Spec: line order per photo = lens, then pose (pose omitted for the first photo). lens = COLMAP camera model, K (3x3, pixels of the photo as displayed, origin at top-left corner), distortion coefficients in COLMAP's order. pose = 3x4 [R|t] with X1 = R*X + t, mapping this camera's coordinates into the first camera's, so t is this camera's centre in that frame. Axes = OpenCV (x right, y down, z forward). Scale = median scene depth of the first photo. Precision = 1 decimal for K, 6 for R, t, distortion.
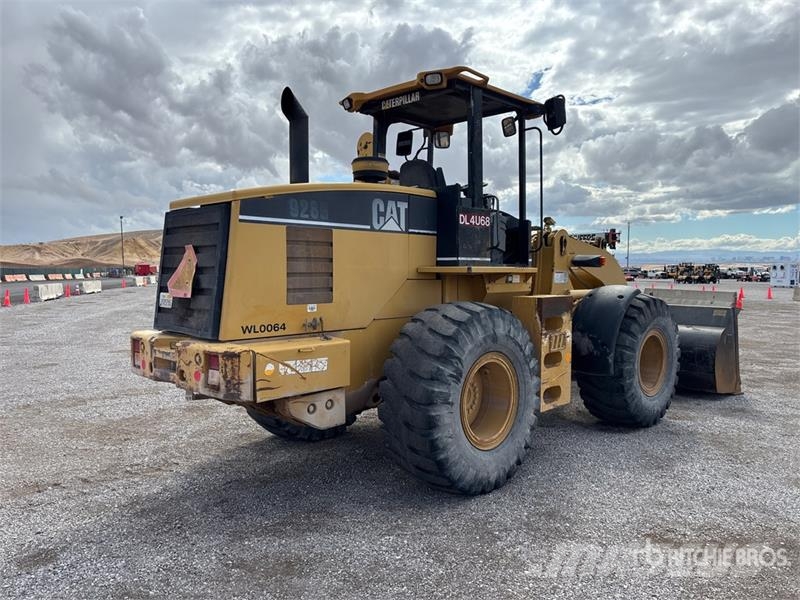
lens RADIAL K [[626.0, 0, 404.4], [0, 626.0, 301.2], [0, 0, 1]] dist [0.014846, 0.002250]
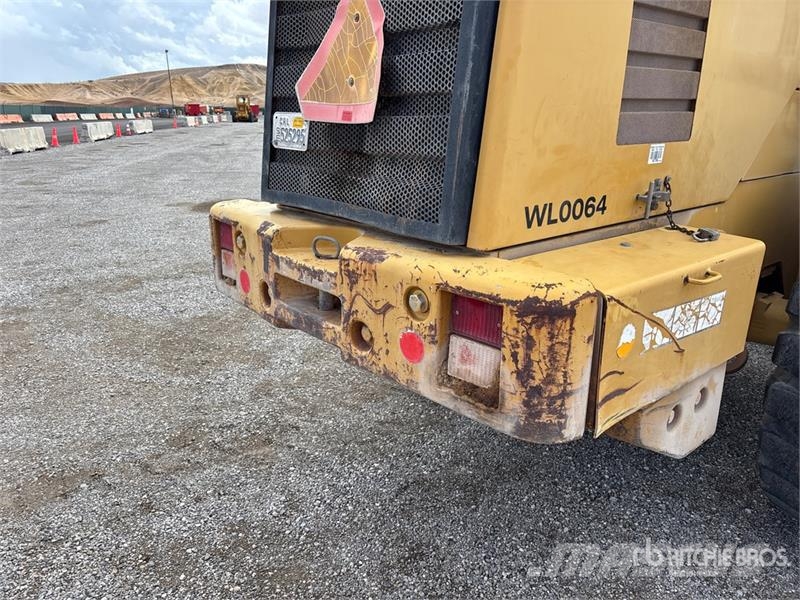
lens RADIAL K [[615.0, 0, 399.4], [0, 615.0, 304.6], [0, 0, 1]] dist [0.043069, -0.052480]
pose [[0.996387, 0.030814, -0.079144, -0.255284], [-0.010224, 0.968602, 0.248405, 0.006631], [0.084313, -0.246699, 0.965418, 0.548579]]
